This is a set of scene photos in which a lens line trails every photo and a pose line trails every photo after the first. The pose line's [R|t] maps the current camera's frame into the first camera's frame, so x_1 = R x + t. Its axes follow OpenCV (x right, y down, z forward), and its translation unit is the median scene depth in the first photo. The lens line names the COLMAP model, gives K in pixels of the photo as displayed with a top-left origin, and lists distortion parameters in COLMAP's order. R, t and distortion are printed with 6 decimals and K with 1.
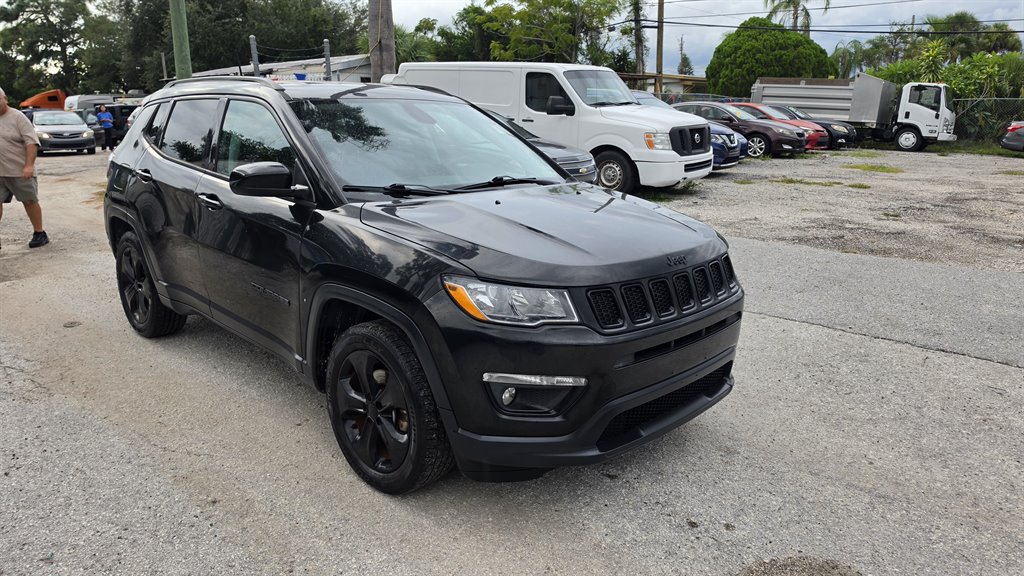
lens RADIAL K [[717.2, 0, 523.4], [0, 717.2, 287.2], [0, 0, 1]] dist [0.082131, -0.106062]
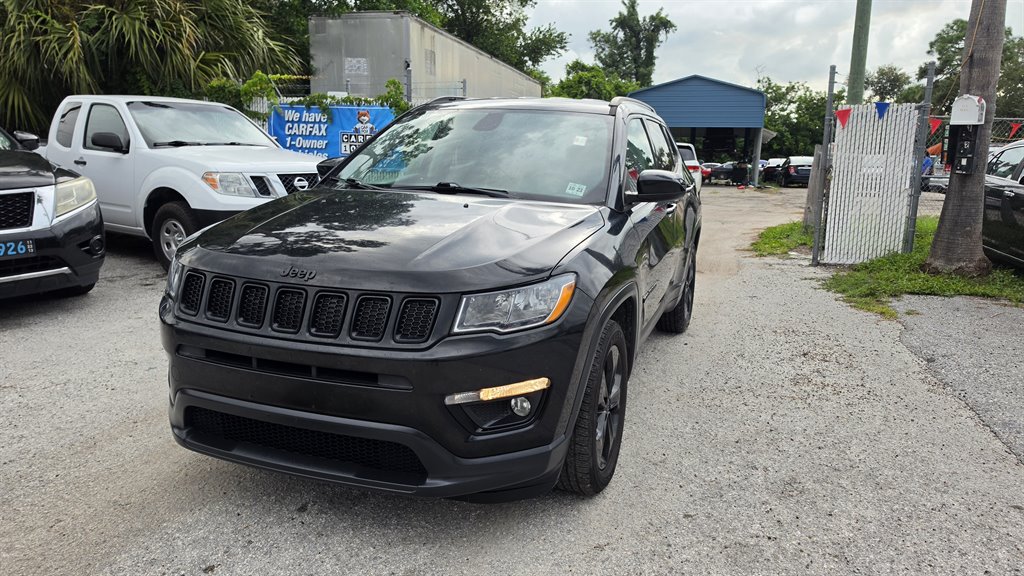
lens RADIAL K [[717.2, 0, 523.4], [0, 717.2, 287.2], [0, 0, 1]] dist [0.082131, -0.106062]
pose [[0.399767, 0.180979, -0.898573, 0.161545], [-0.242482, 0.966271, 0.086736, -0.023751], [0.883962, 0.183214, 0.430167, 0.132489]]
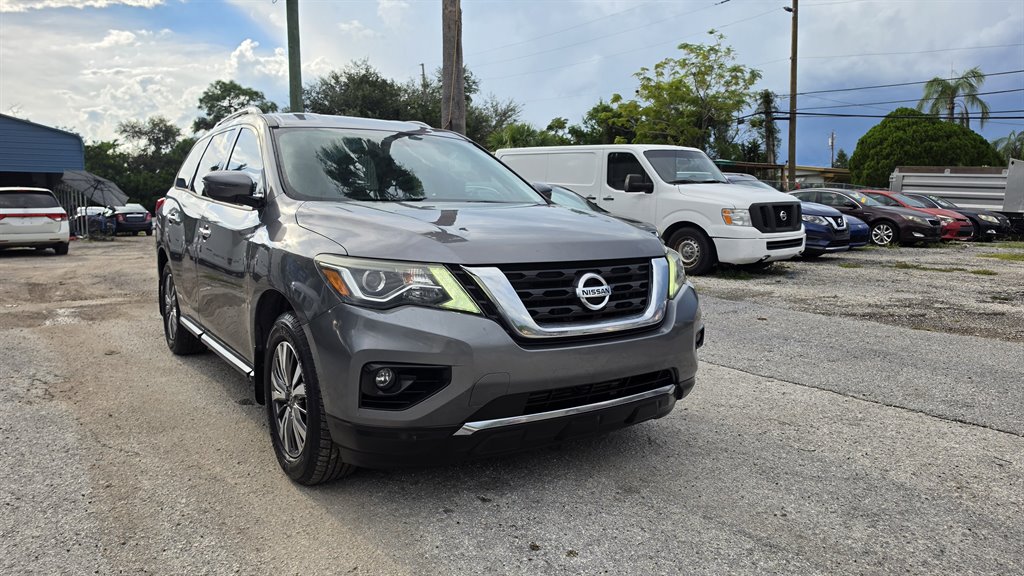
lens RADIAL K [[721.1, 0, 520.6], [0, 721.1, 290.1], [0, 0, 1]] dist [0.083718, -0.132288]
pose [[0.978598, 0.023788, -0.204400, 0.059156], [-0.049998, 0.991017, -0.124041, 0.016753], [0.199613, 0.131605, 0.970997, 0.004997]]
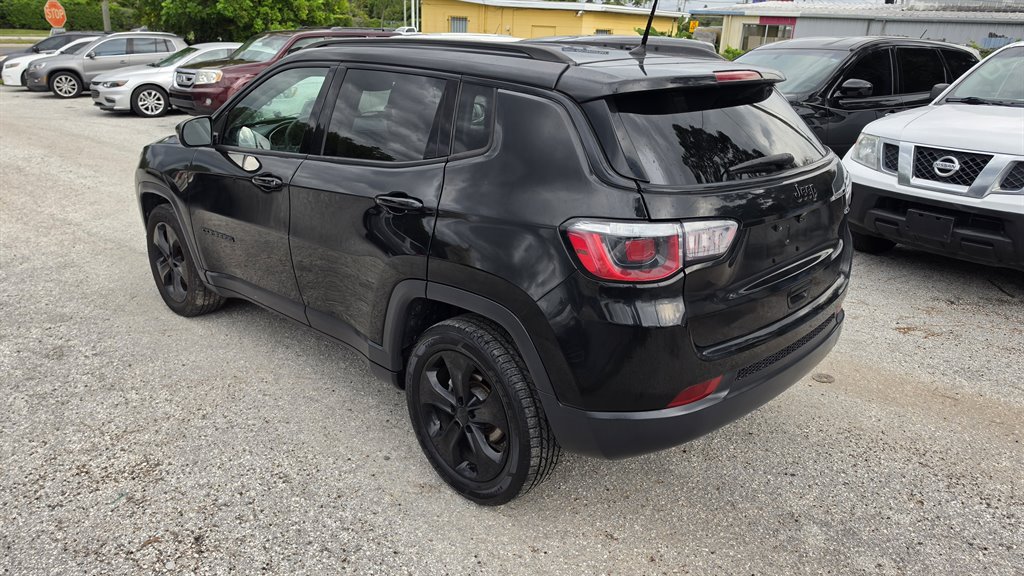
lens RADIAL K [[717.2, 0, 523.4], [0, 717.2, 287.2], [0, 0, 1]] dist [0.082131, -0.106062]
pose [[-0.999275, -0.037220, 0.008030, -0.084458], [-0.026186, 0.824875, 0.564708, -0.119086], [-0.027642, 0.564088, -0.825252, 0.418467]]
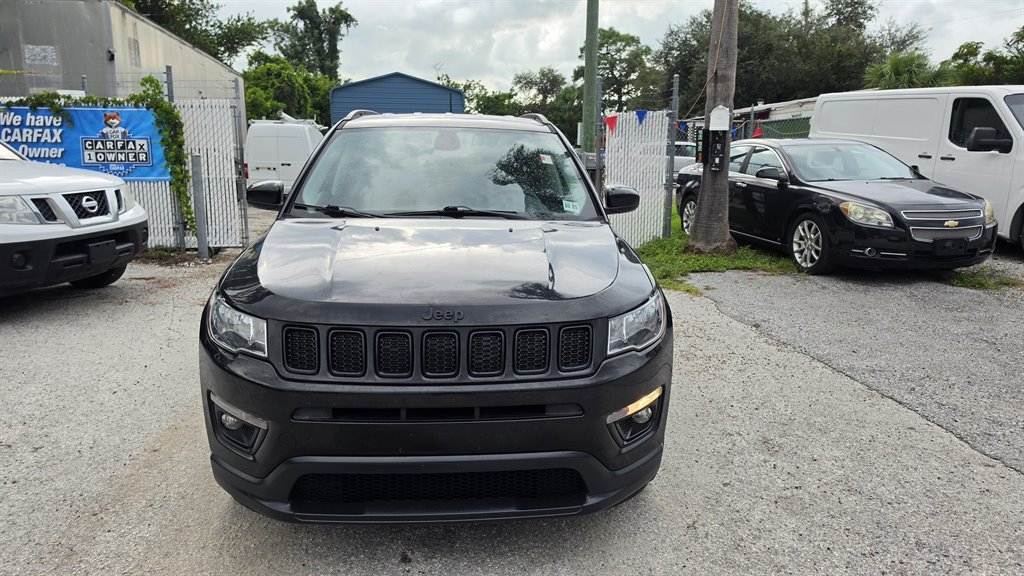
lens RADIAL K [[718.9, 0, 512.0], [0, 718.9, 288.0], [0, 0, 1]] dist [0.076444, -0.094650]
pose [[0.741998, 0.132974, -0.657083, 0.120376], [-0.167098, 0.985881, 0.010821, -0.013474], [0.649244, 0.101768, 0.753741, 0.066720]]
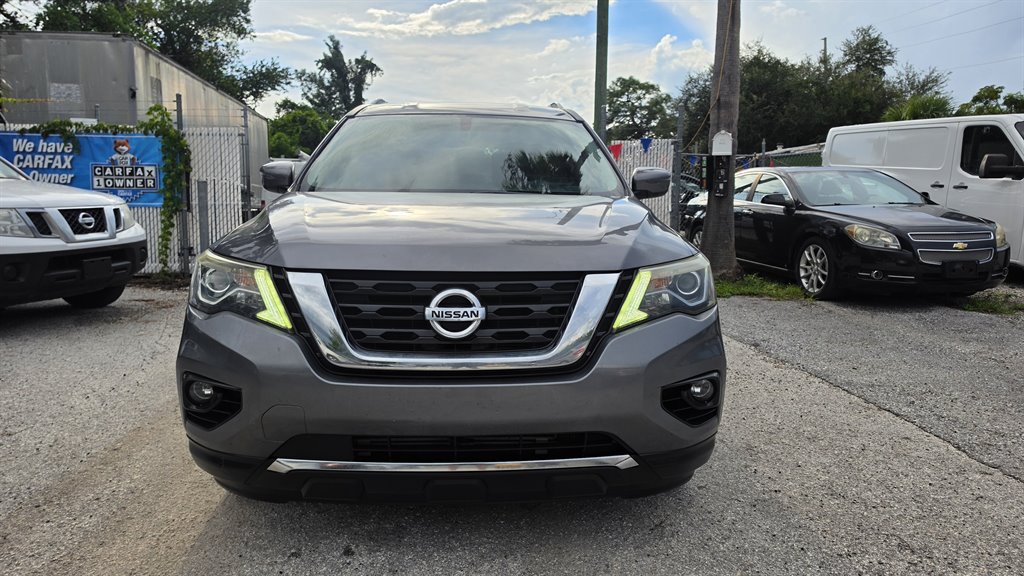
lens RADIAL K [[719.5, 0, 515.3], [0, 719.5, 288.0], [0, 0, 1]] dist [0.076858, -0.098693]
pose [[0.721792, 0.092364, -0.685920, 0.128545], [-0.172493, 0.983789, -0.049039, -0.003051], [0.670271, 0.153712, 0.726023, 0.081028]]
